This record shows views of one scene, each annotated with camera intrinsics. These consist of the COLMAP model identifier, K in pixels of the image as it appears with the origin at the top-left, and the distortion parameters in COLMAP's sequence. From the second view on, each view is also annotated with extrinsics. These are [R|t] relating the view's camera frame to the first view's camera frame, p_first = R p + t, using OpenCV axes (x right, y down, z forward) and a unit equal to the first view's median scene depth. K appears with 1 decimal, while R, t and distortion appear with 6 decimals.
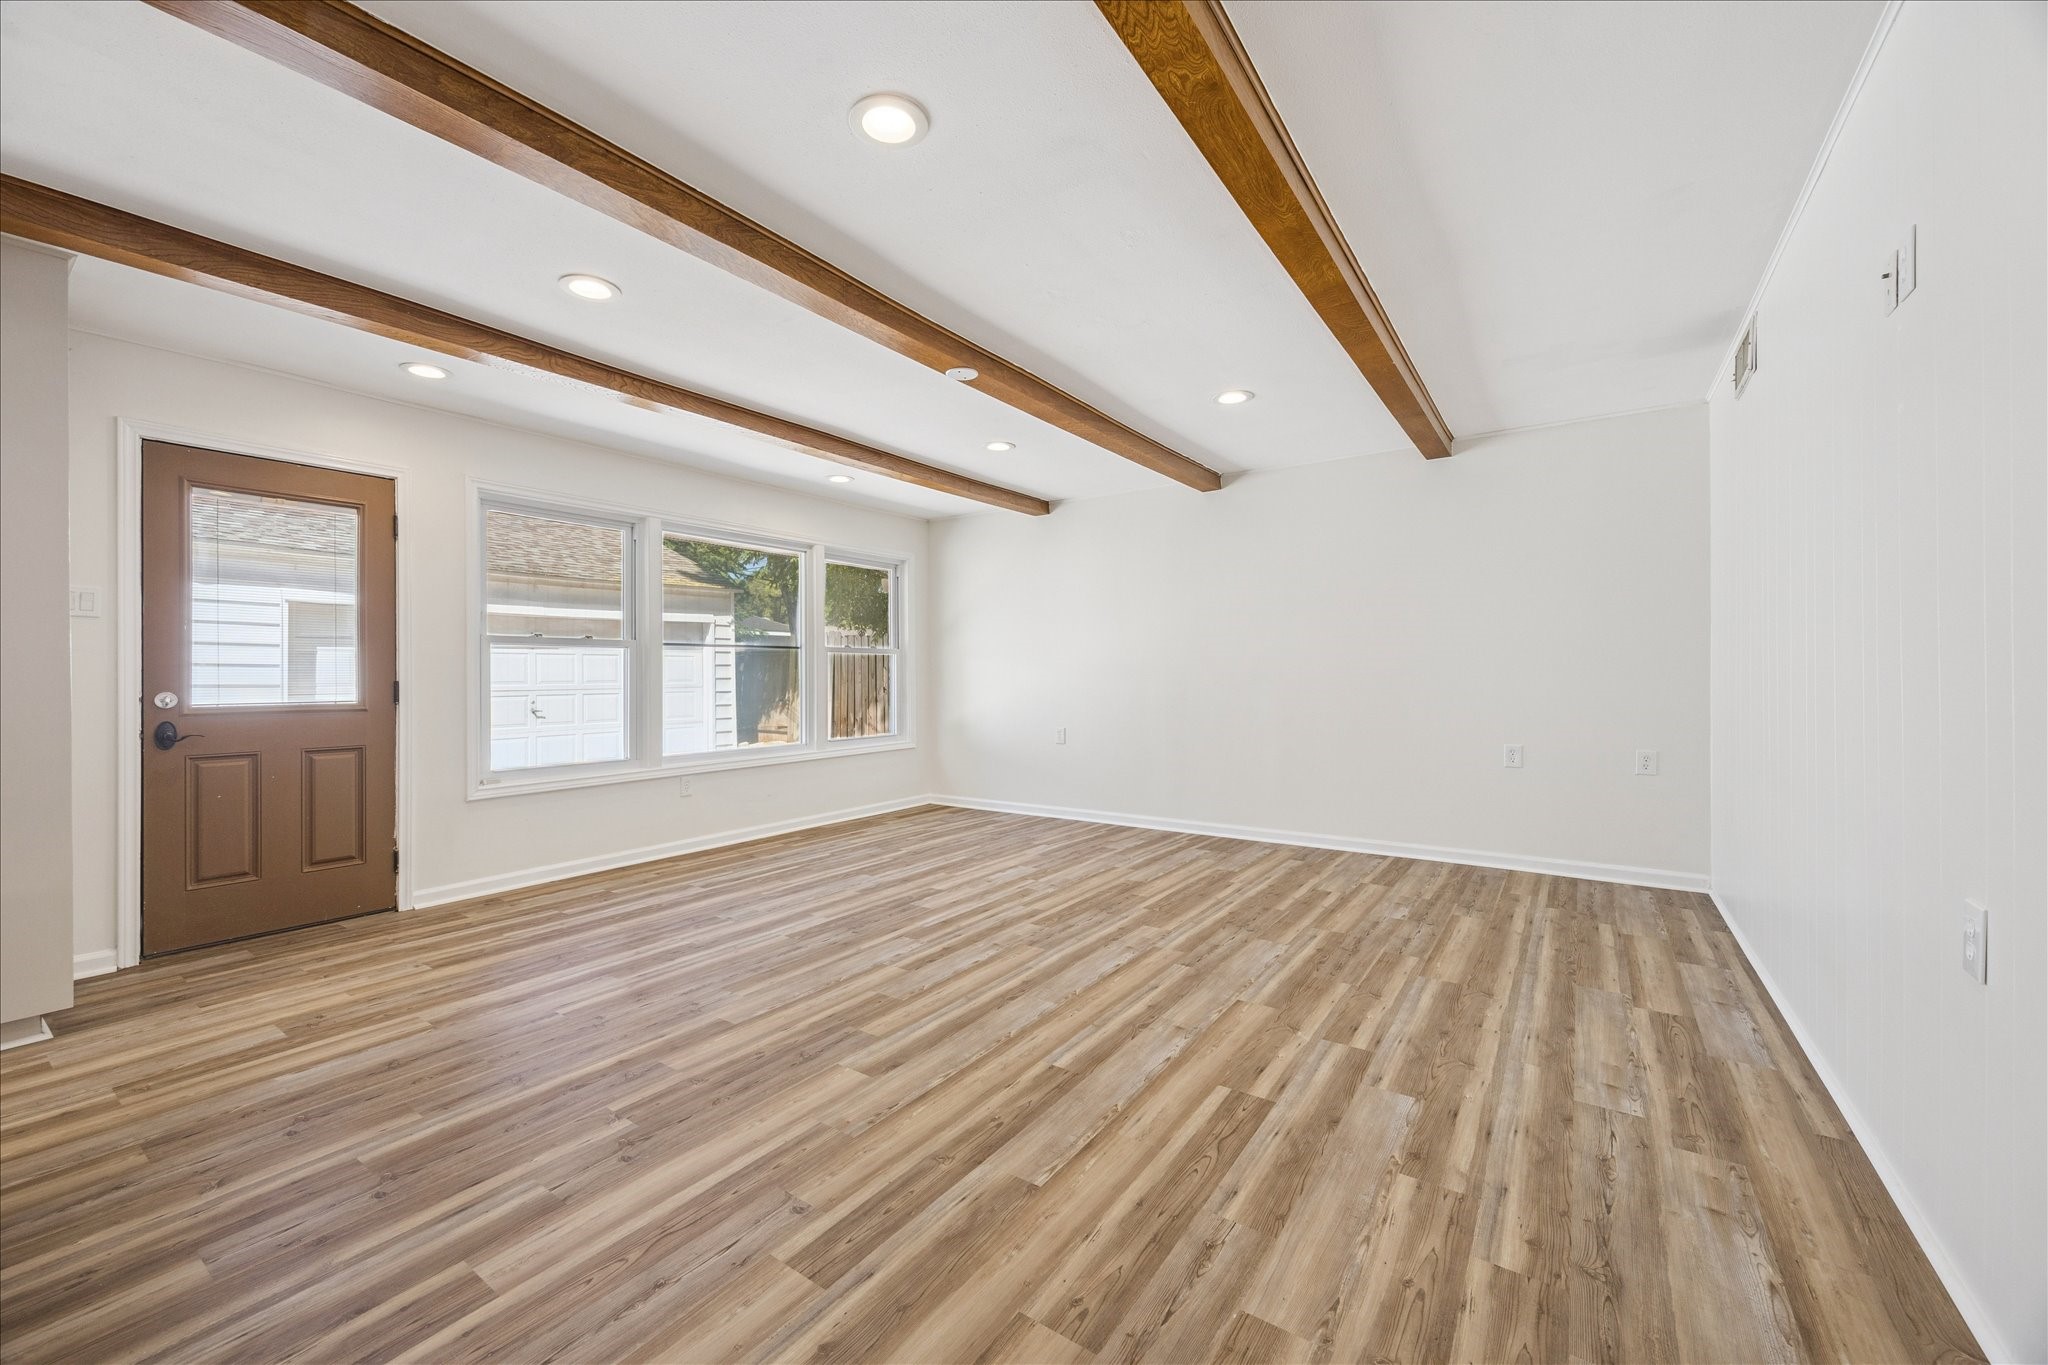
lens RADIAL K [[814.2, 0, 1014.5], [0, 814.2, 677.8], [0, 0, 1]] dist [-0.000570, -0.000561]
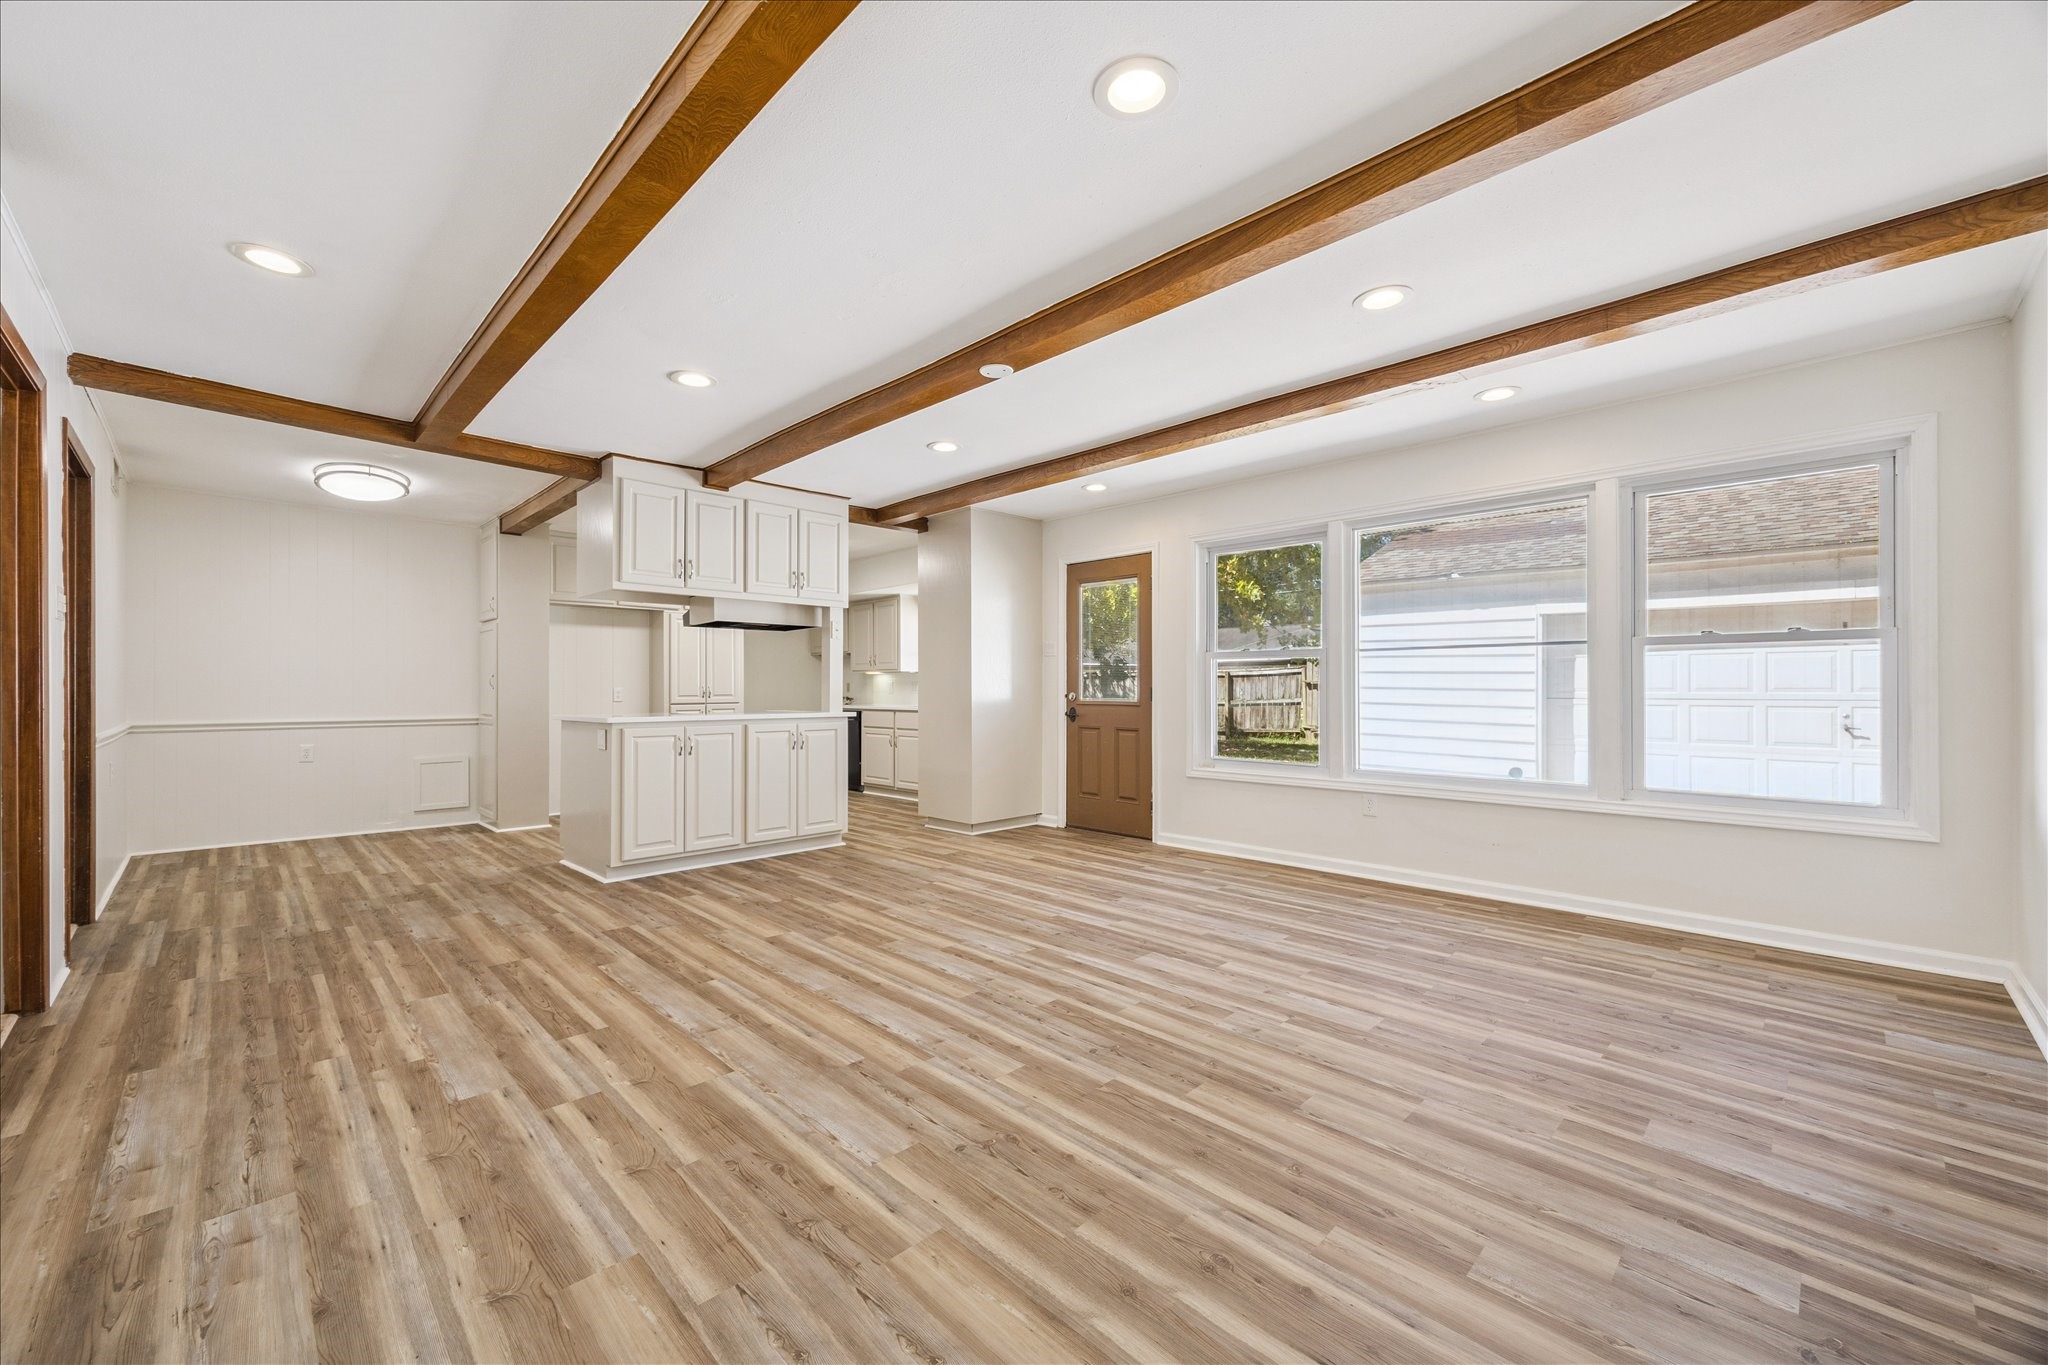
lens RADIAL K [[814.2, 0, 1014.5], [0, 814.2, 677.8], [0, 0, 1]] dist [-0.000570, -0.000561]
pose [[-0.193879, -0.003701, -0.981019, 1.084869], [0.000392, 0.999993, -0.003850, -0.010772], [0.981025, -0.001131, -0.193876, 1.498253]]
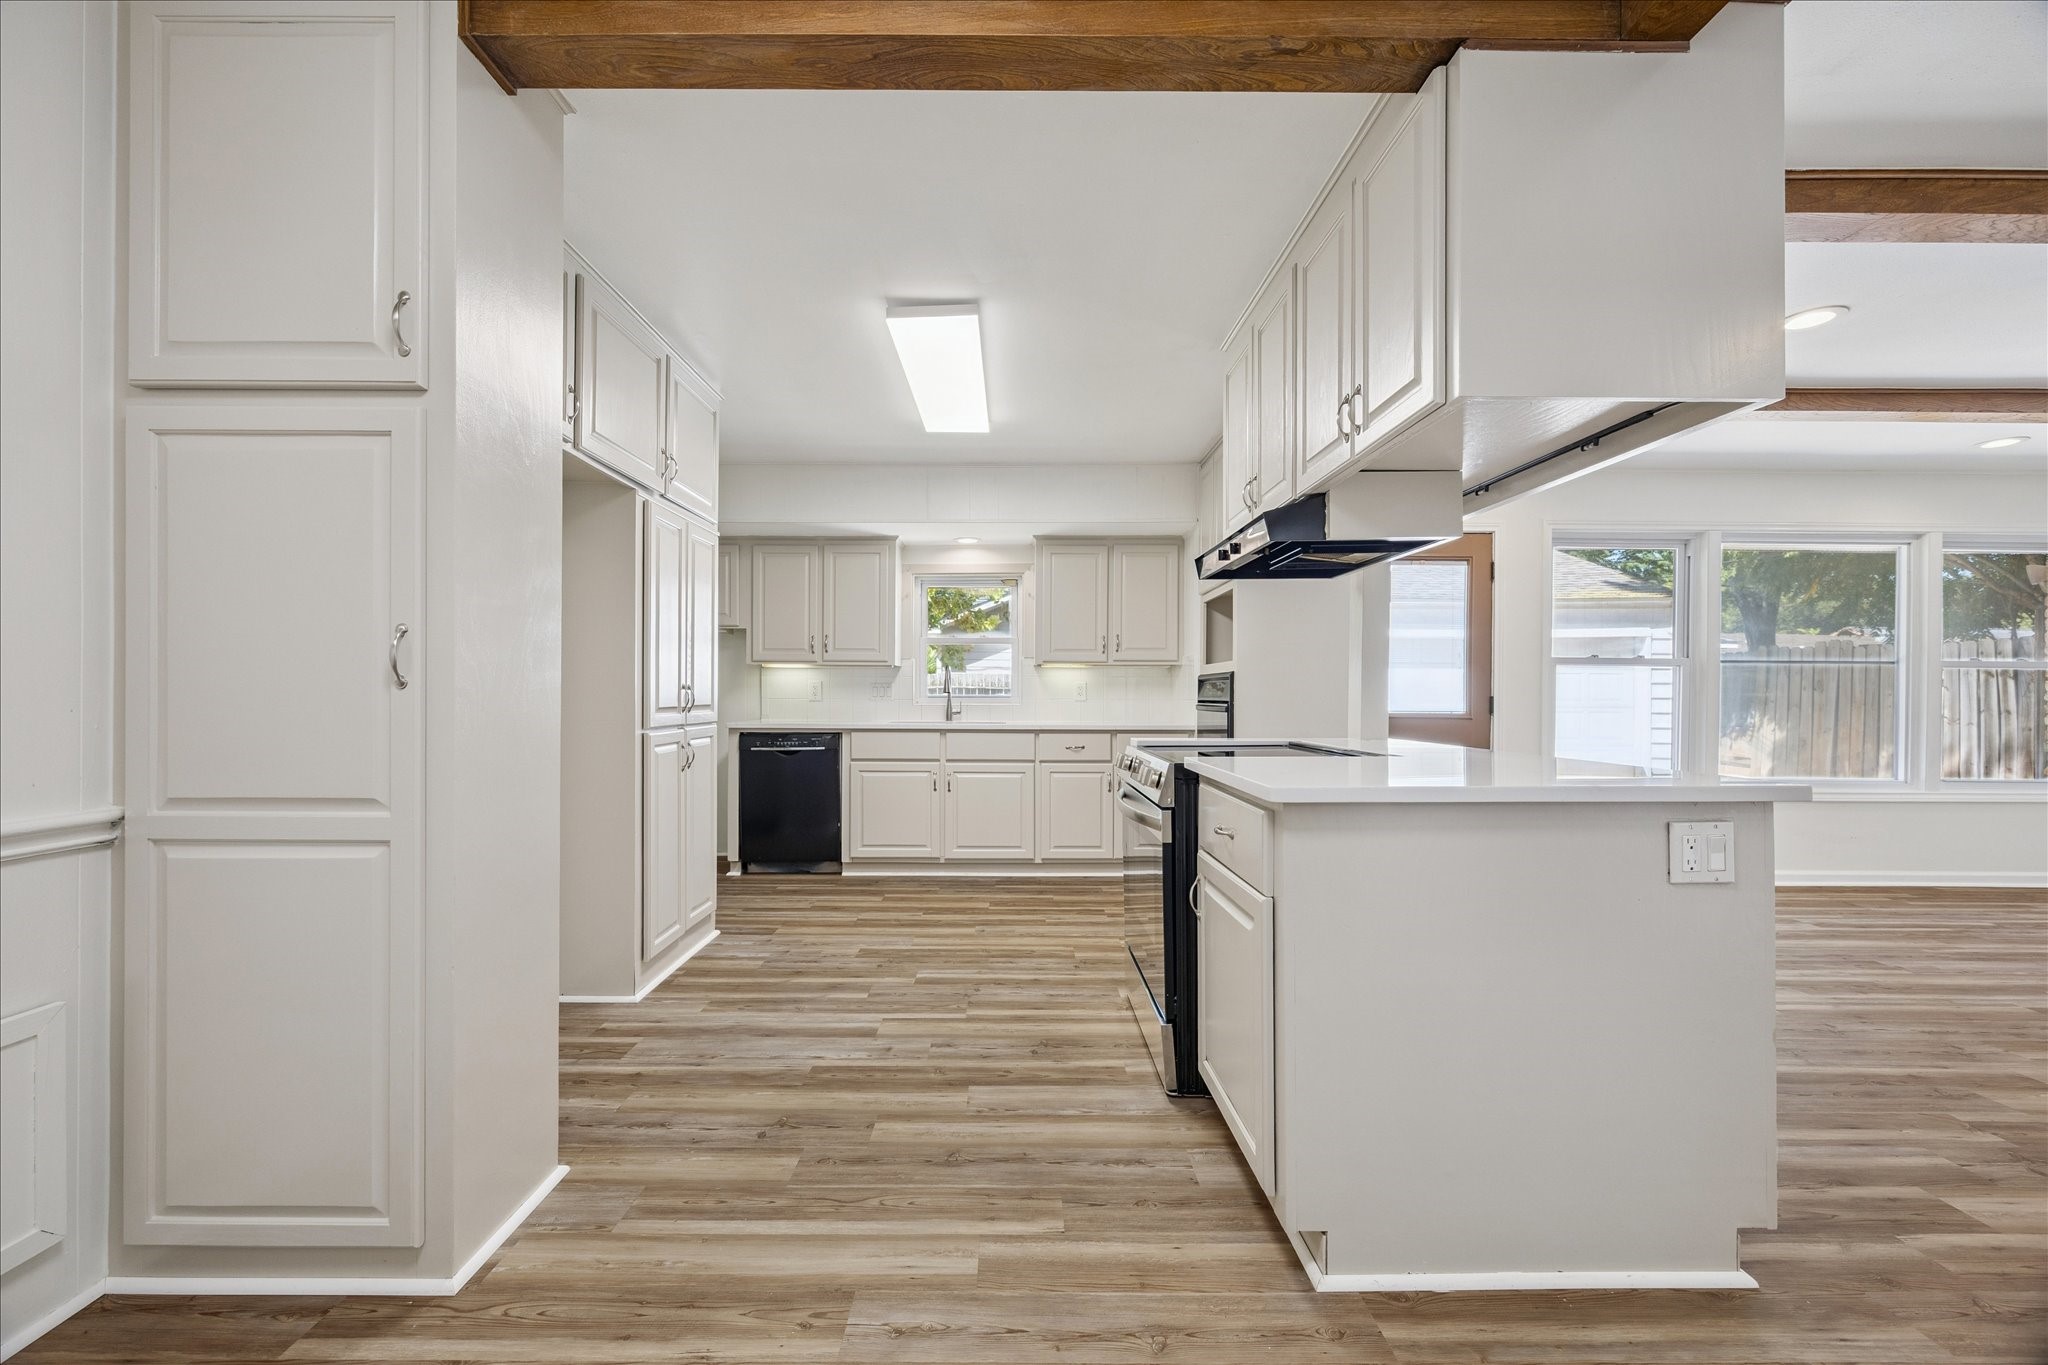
lens RADIAL K [[789.7, 0, 1017.5], [0, 789.7, 703.9], [0, 0, 1]] dist [-0.000638, -0.000065]
pose [[0.568404, 0.024136, -0.822396, -0.281219], [-0.013867, 0.999709, 0.019756, 0.001624], [0.822633, 0.000175, 0.568573, -0.425813]]
